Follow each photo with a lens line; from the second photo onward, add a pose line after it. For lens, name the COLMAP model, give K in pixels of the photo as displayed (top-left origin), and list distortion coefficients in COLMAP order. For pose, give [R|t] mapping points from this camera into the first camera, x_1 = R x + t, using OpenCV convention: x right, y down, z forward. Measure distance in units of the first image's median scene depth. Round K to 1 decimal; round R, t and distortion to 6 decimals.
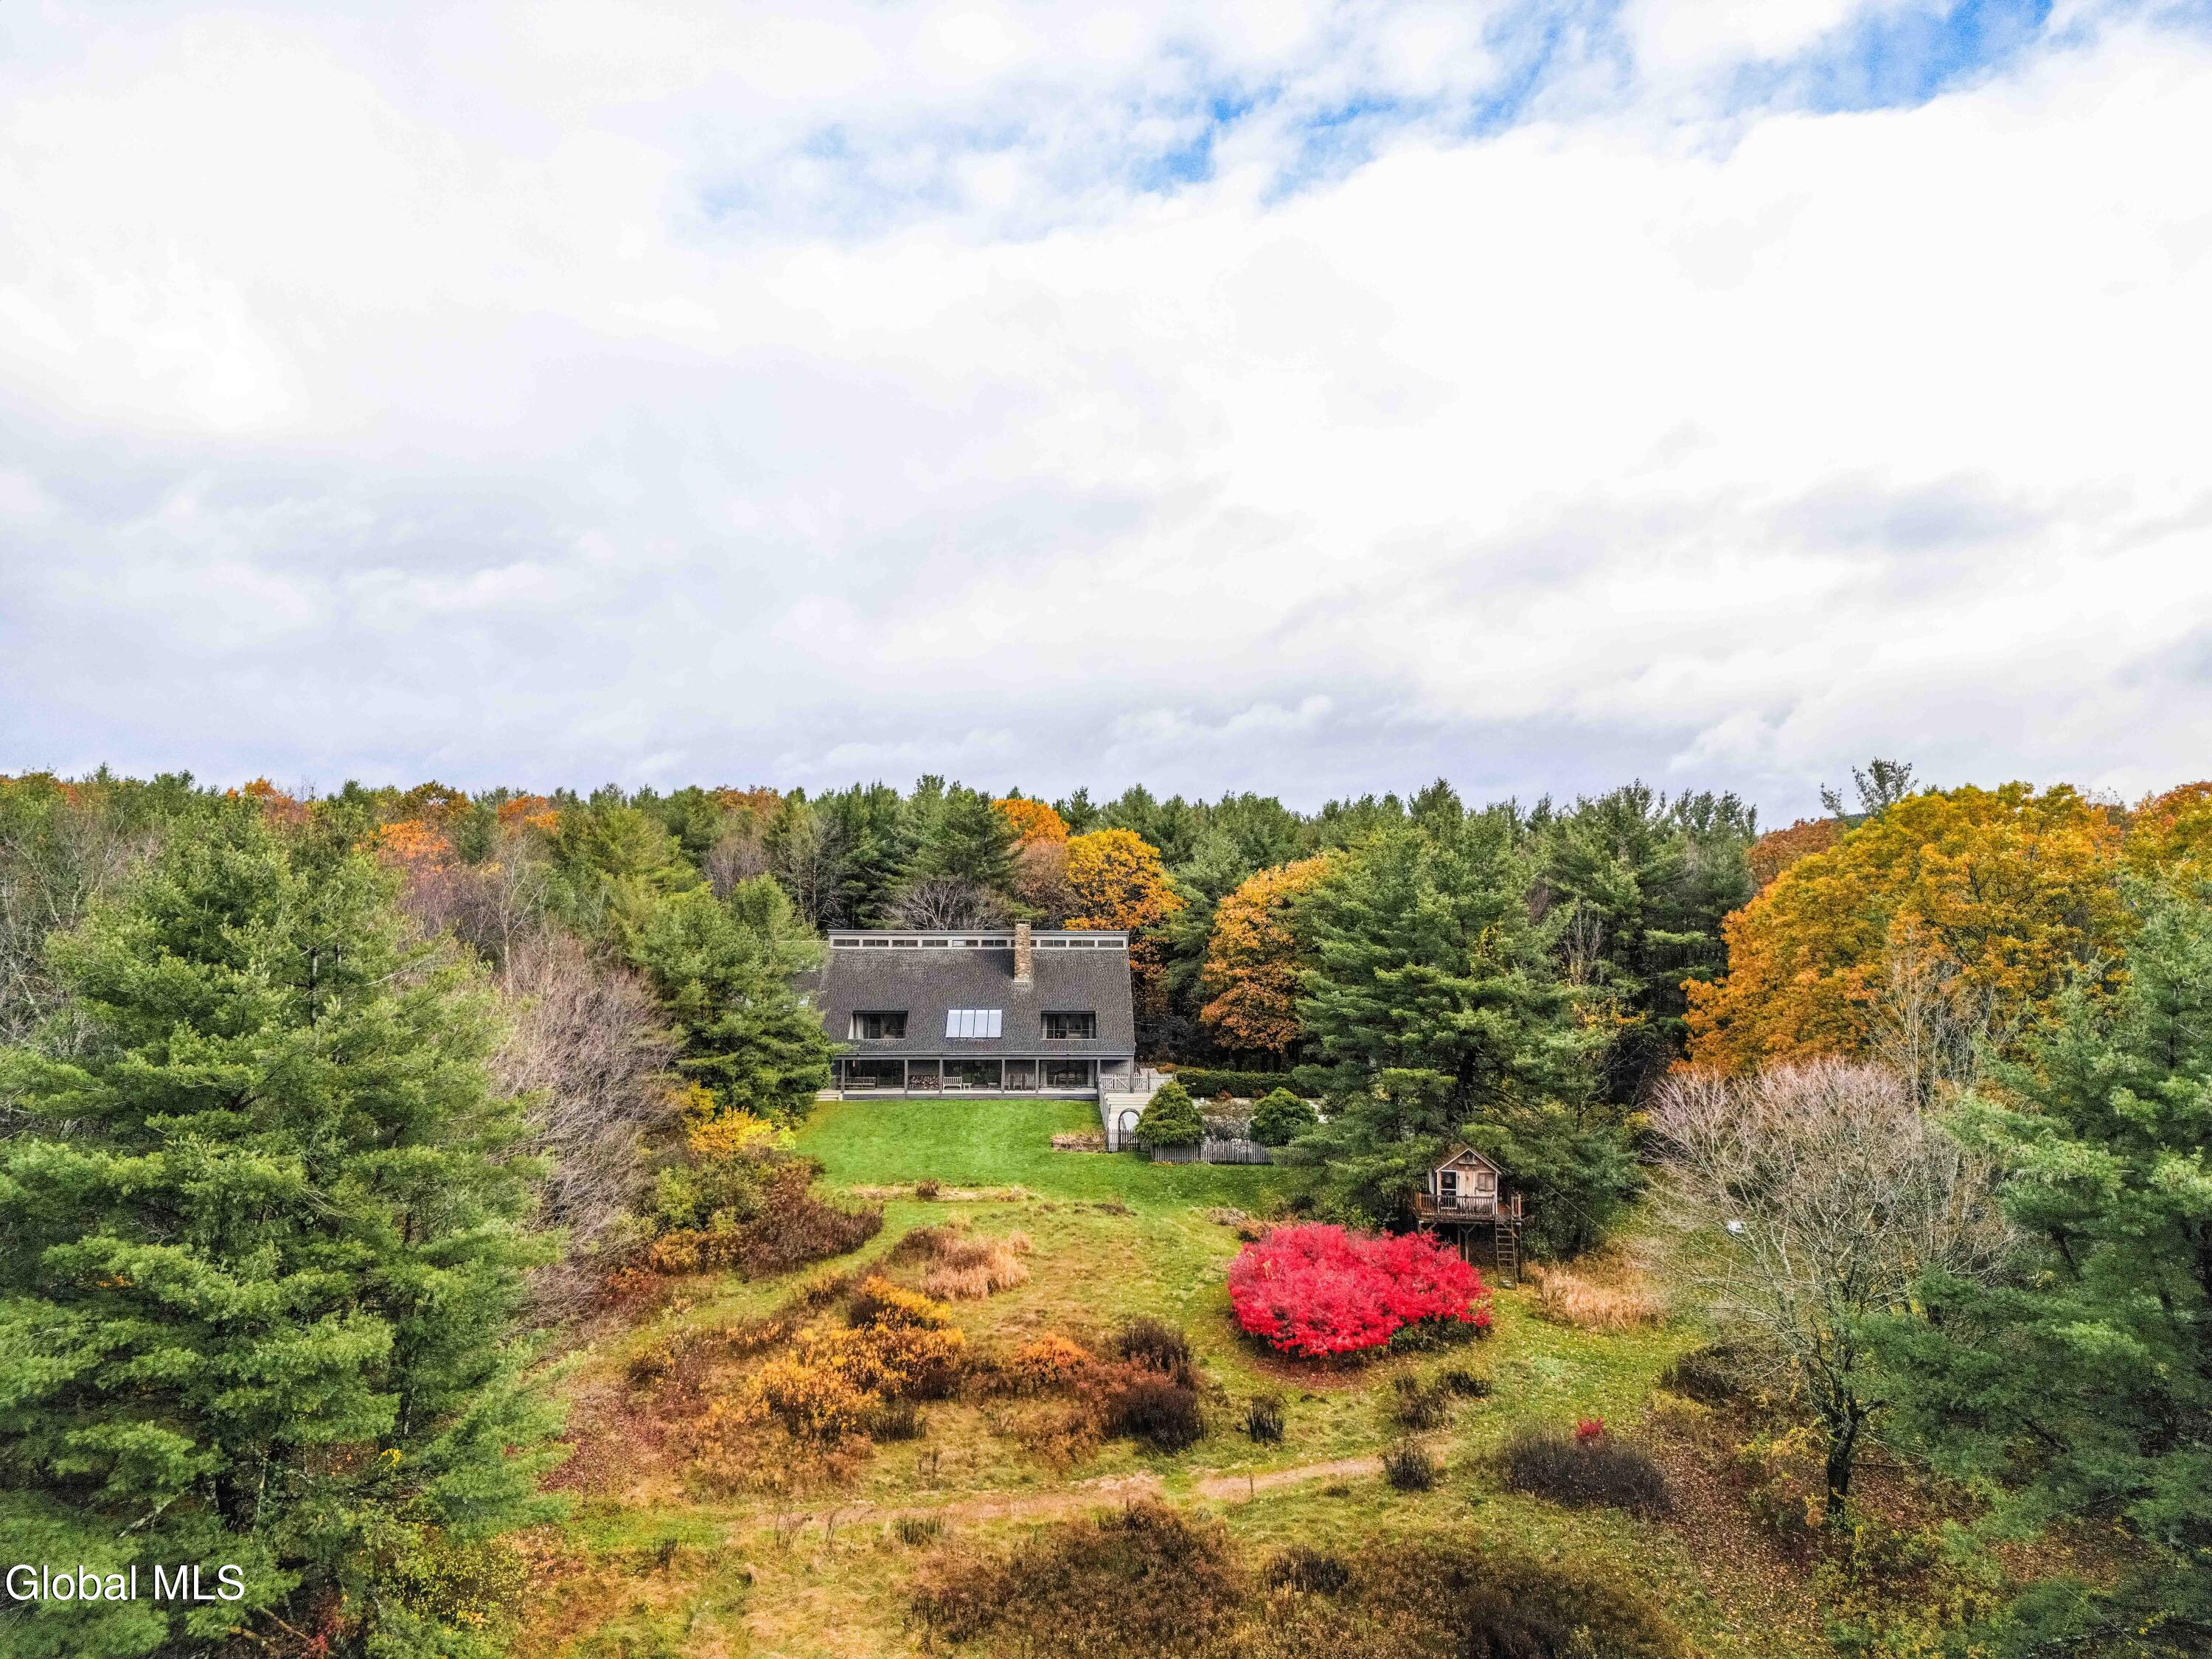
lens RADIAL K [[1553.2, 0, 1116.3], [0, 1553.2, 816.9], [0, 0, 1]] dist [0.081484, -0.091896]
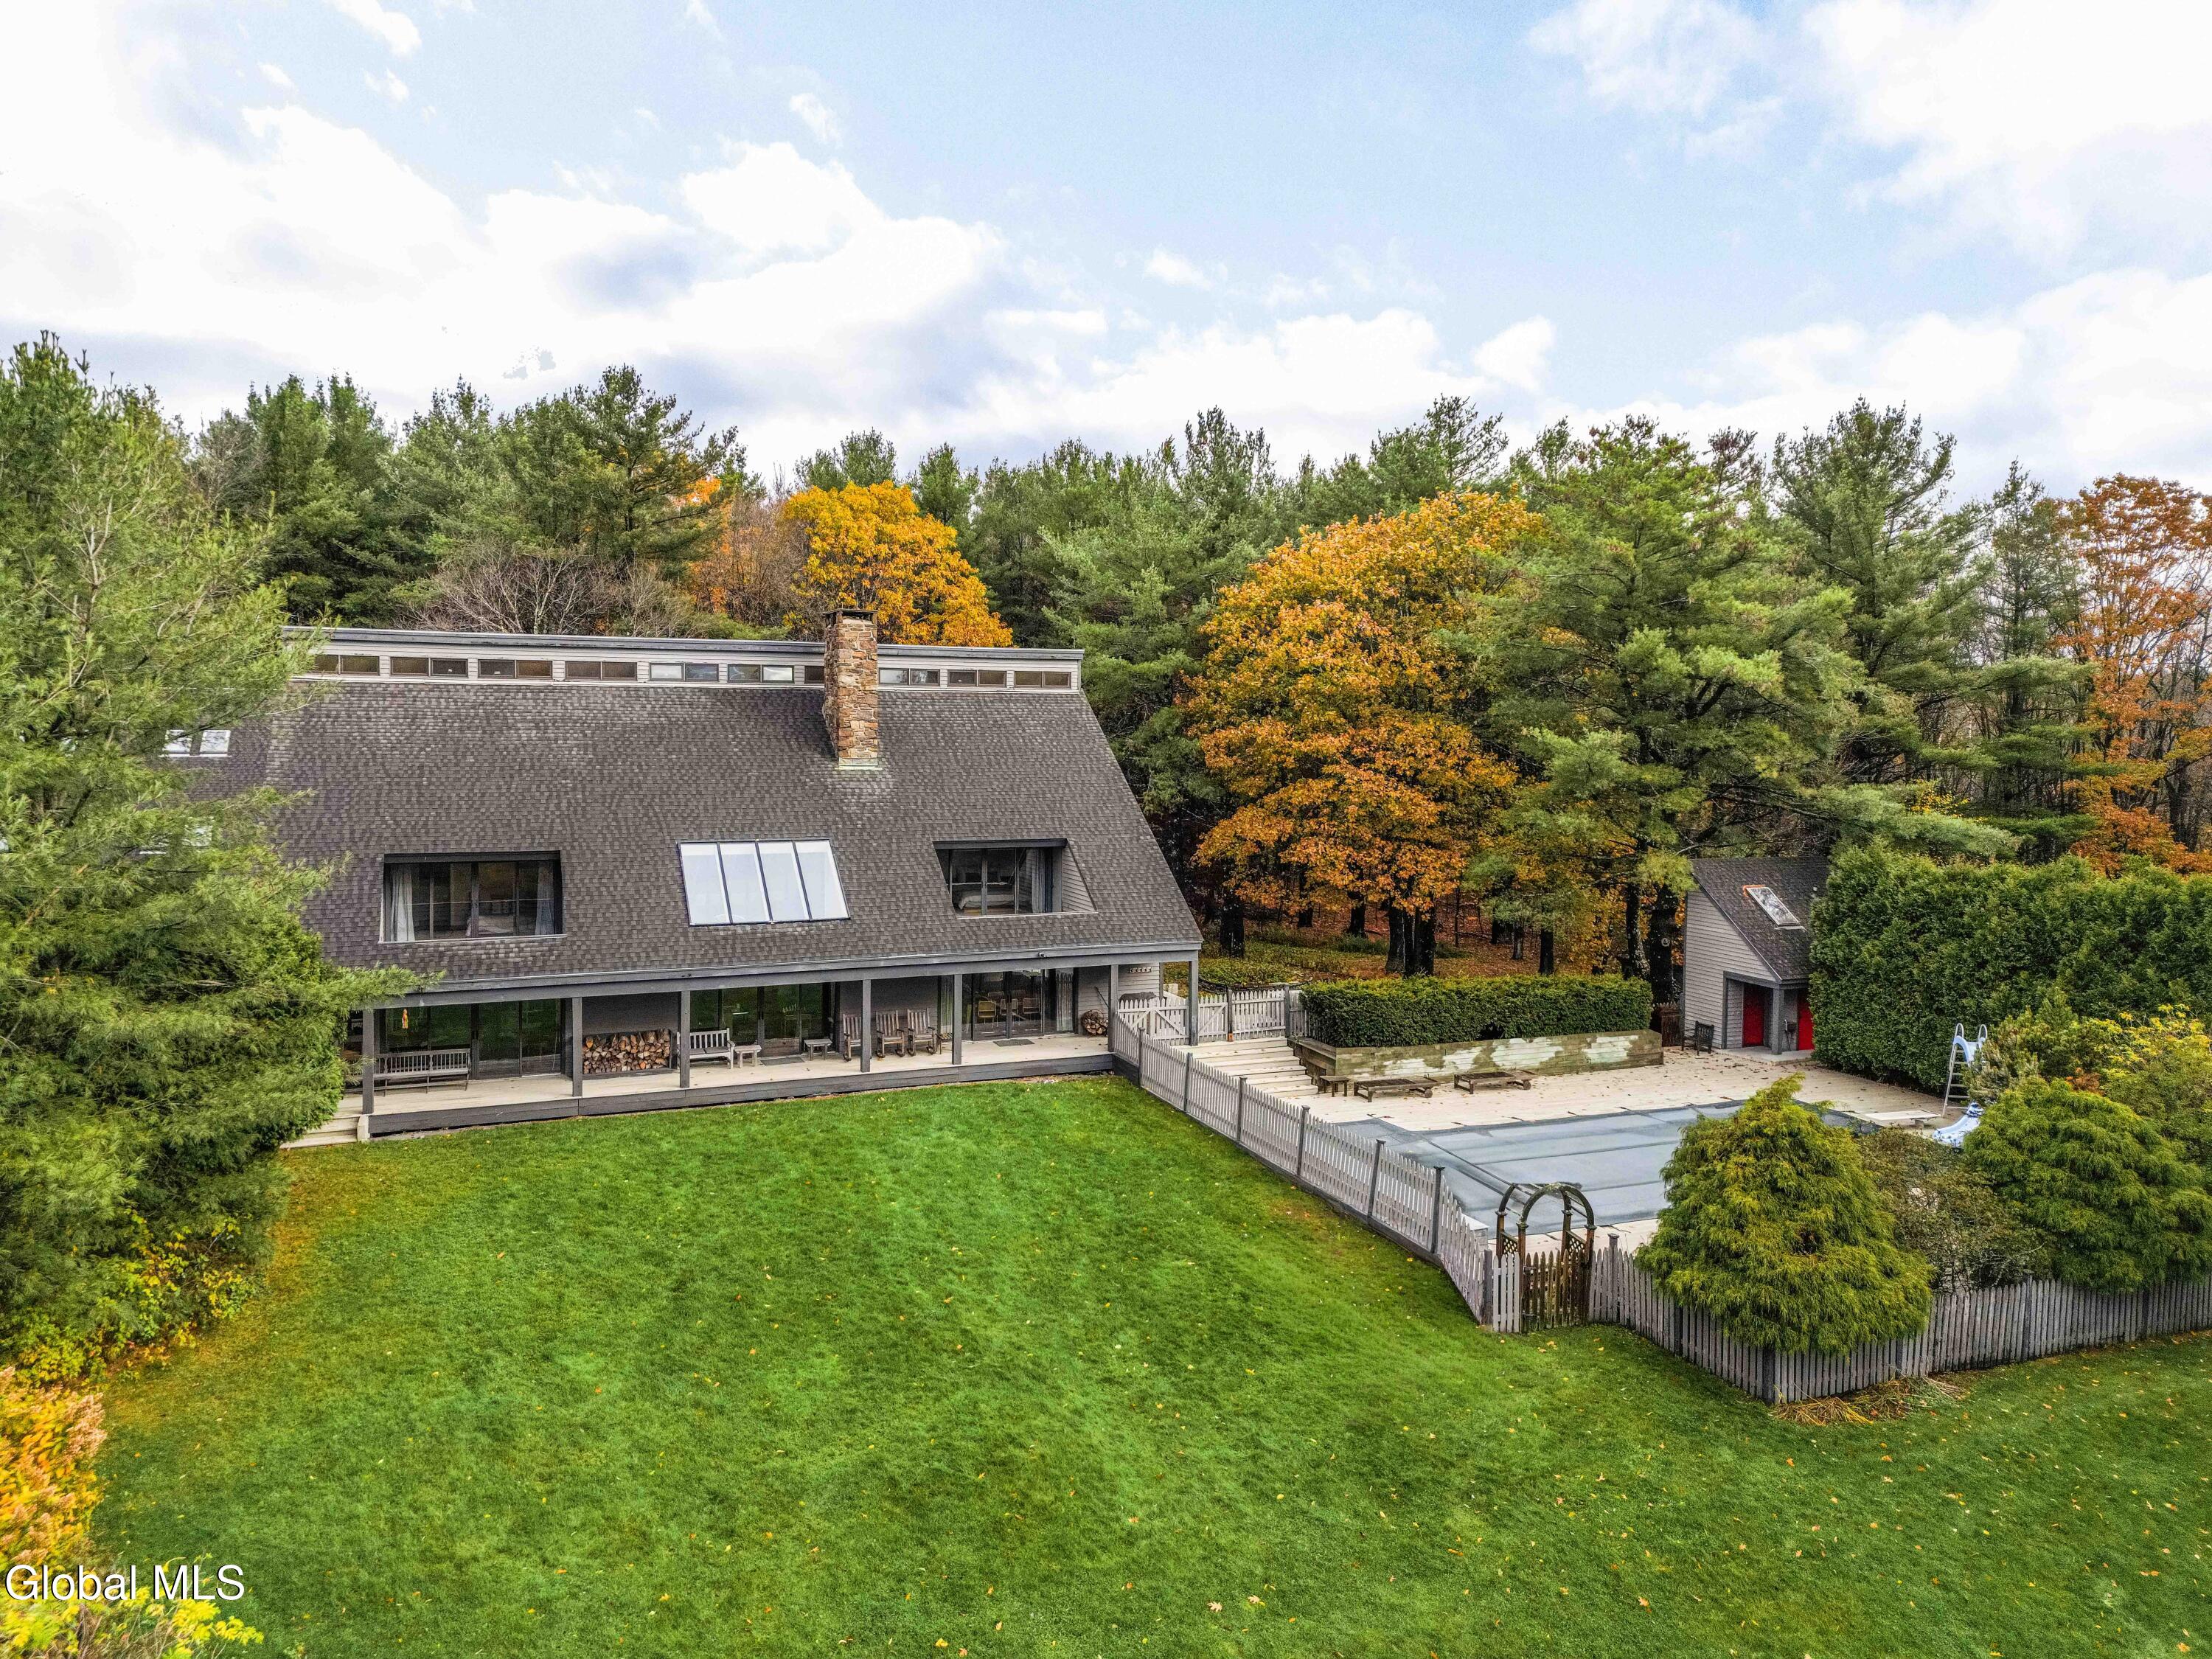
lens RADIAL K [[1559.3, 0, 1131.3], [0, 1559.3, 786.7], [0, 0, 1]] dist [0.075289, -0.089347]
pose [[0.938281, -0.013107, 0.345626, -0.154378], [-0.021439, 0.995156, 0.095942, 0.084301], [-0.345210, -0.097431, 0.933455, 0.719960]]
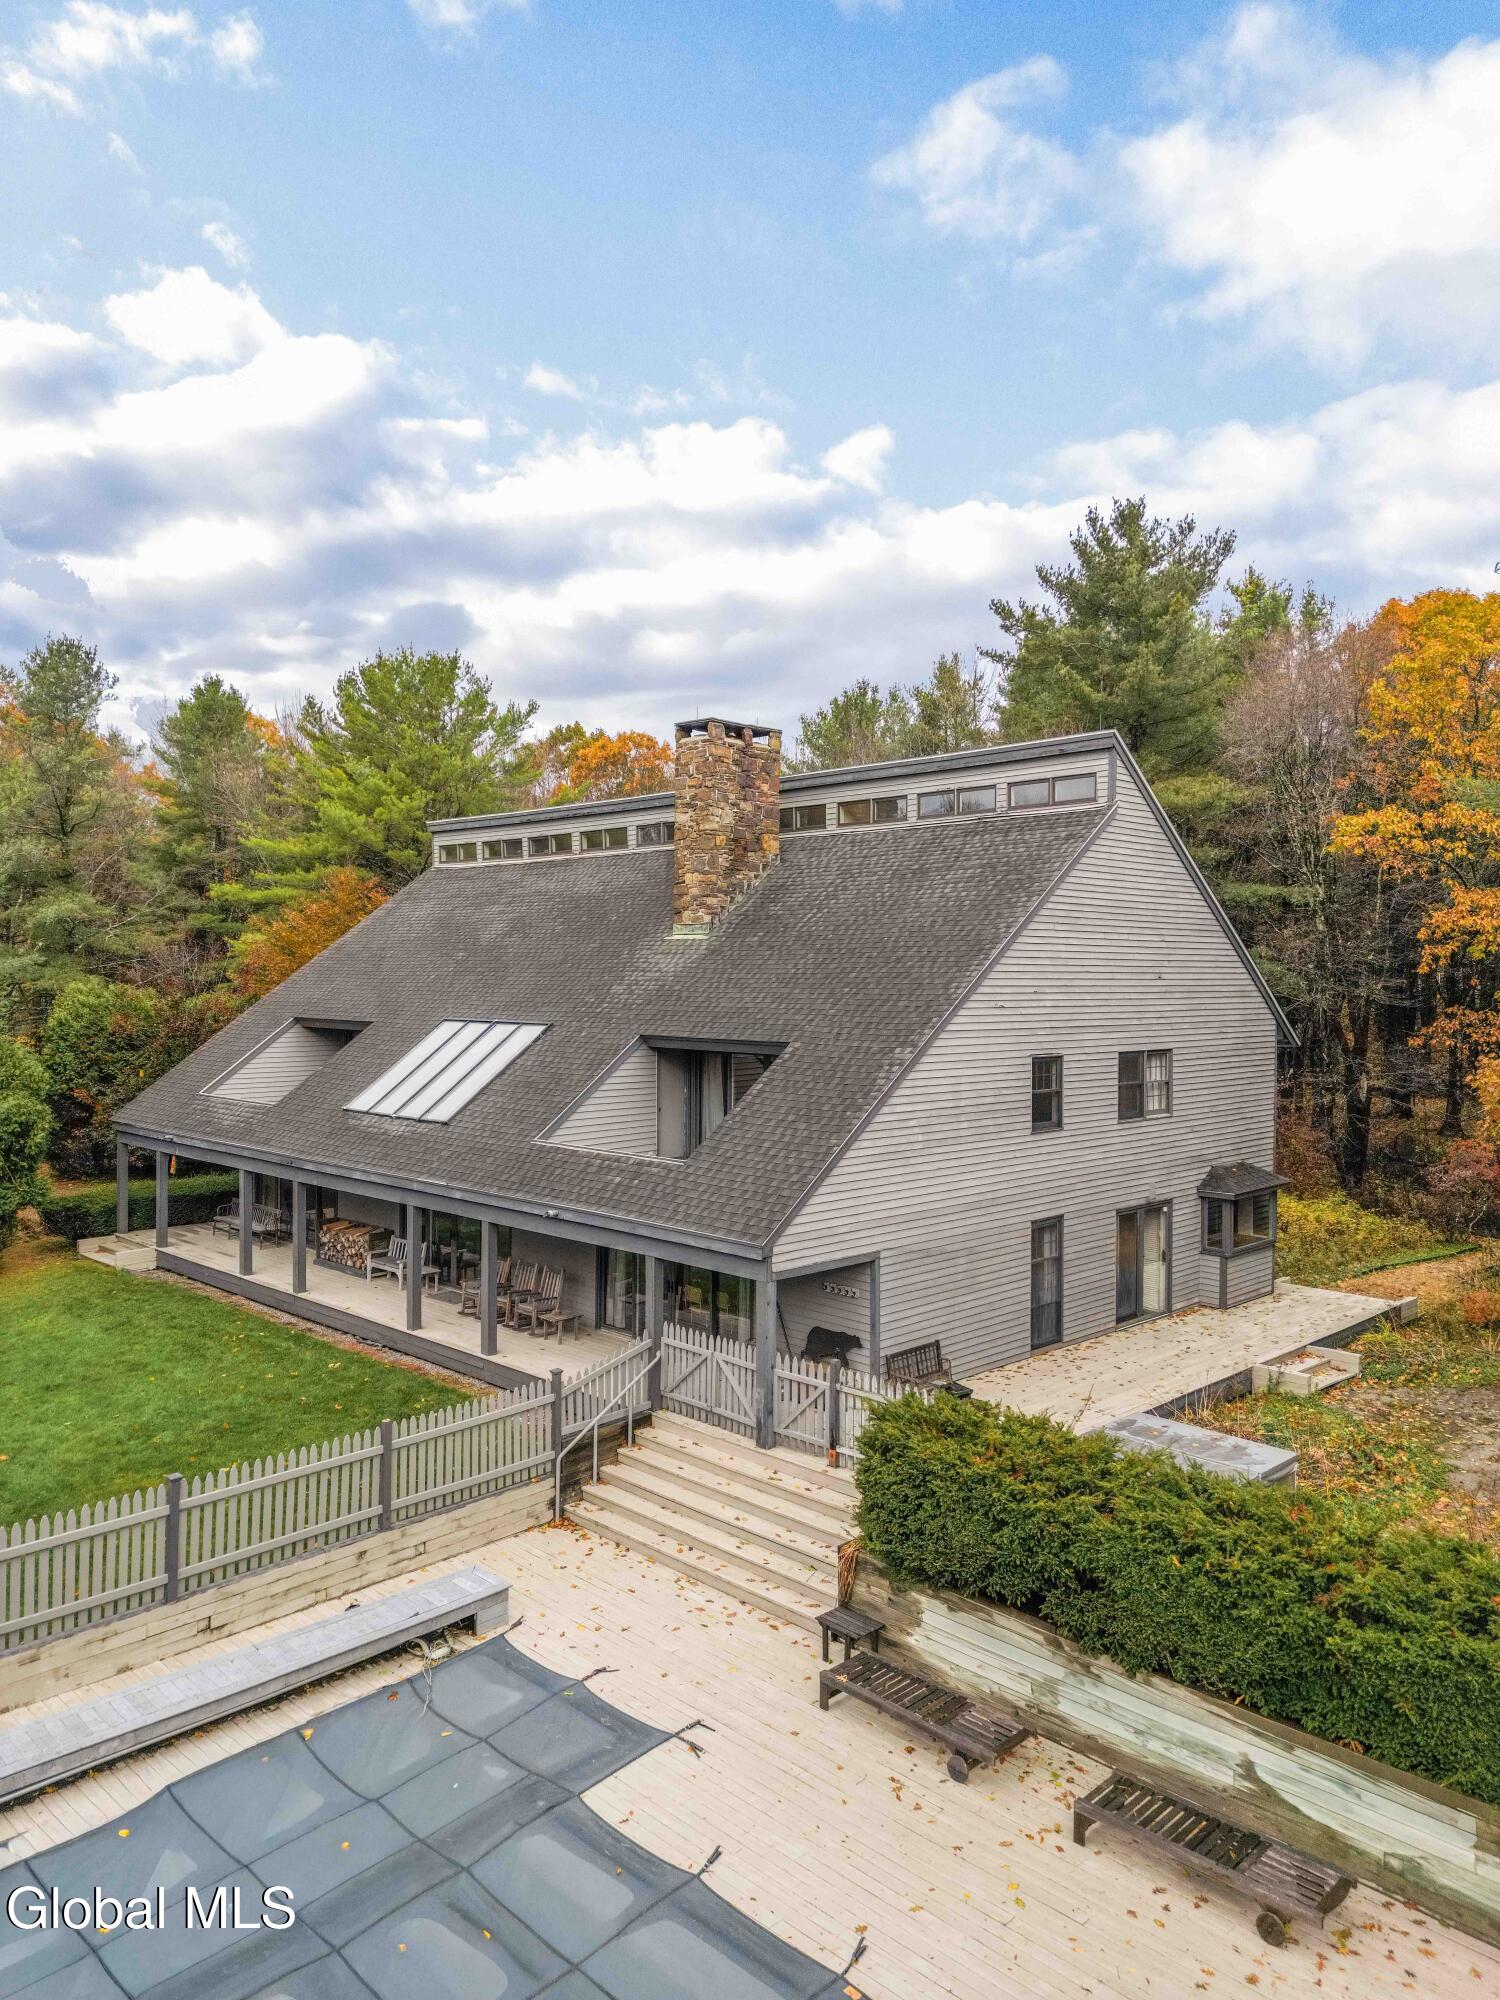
lens RADIAL K [[1409.8, 0, 750.0], [0, 1409.8, 1000.0], [0, 0, 1]] dist [0.075289, -0.089347]
pose [[0.676746, 0.010432, -0.736142, 0.160302], [0.037768, 0.998091, 0.048864, 0.123561], [0.735247, -0.060871, 0.675061, 0.979110]]
